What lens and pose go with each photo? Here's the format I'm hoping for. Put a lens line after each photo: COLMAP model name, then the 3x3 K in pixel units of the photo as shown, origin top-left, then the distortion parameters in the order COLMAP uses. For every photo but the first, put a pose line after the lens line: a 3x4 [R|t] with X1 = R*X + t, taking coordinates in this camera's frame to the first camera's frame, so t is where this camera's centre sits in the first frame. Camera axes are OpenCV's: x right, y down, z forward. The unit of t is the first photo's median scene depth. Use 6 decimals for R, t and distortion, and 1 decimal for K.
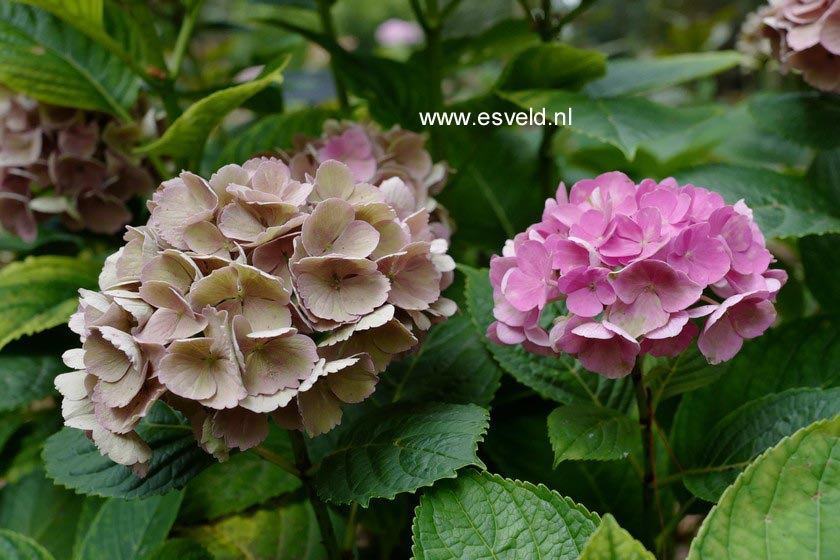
lens RADIAL K [[1083.4, 0, 420.0], [0, 1083.4, 280.0], [0, 0, 1]] dist [0.024412, 0.006550]
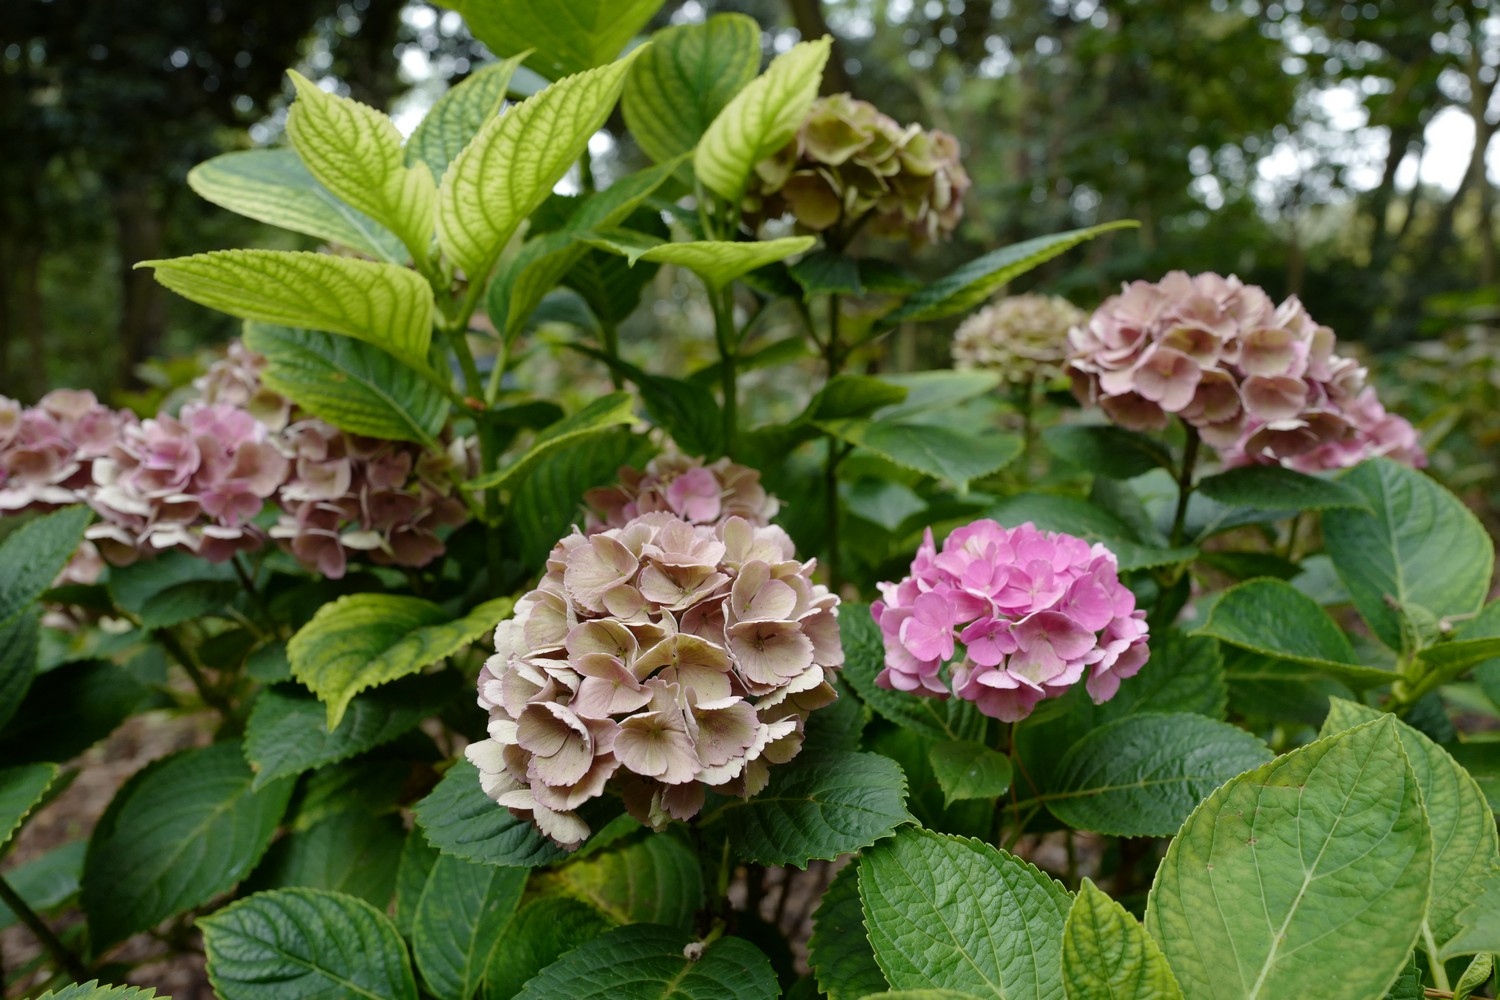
lens RADIAL K [[1084.8, 0, 750.0], [0, 1084.8, 500.0], [0, 0, 1]] dist [0.008116, -0.003010]
pose [[0.987066, -0.012237, 0.159848, -0.236958], [0.019988, 0.998696, -0.046975, -0.080659], [-0.159064, 0.049562, 0.986023, -0.004232]]
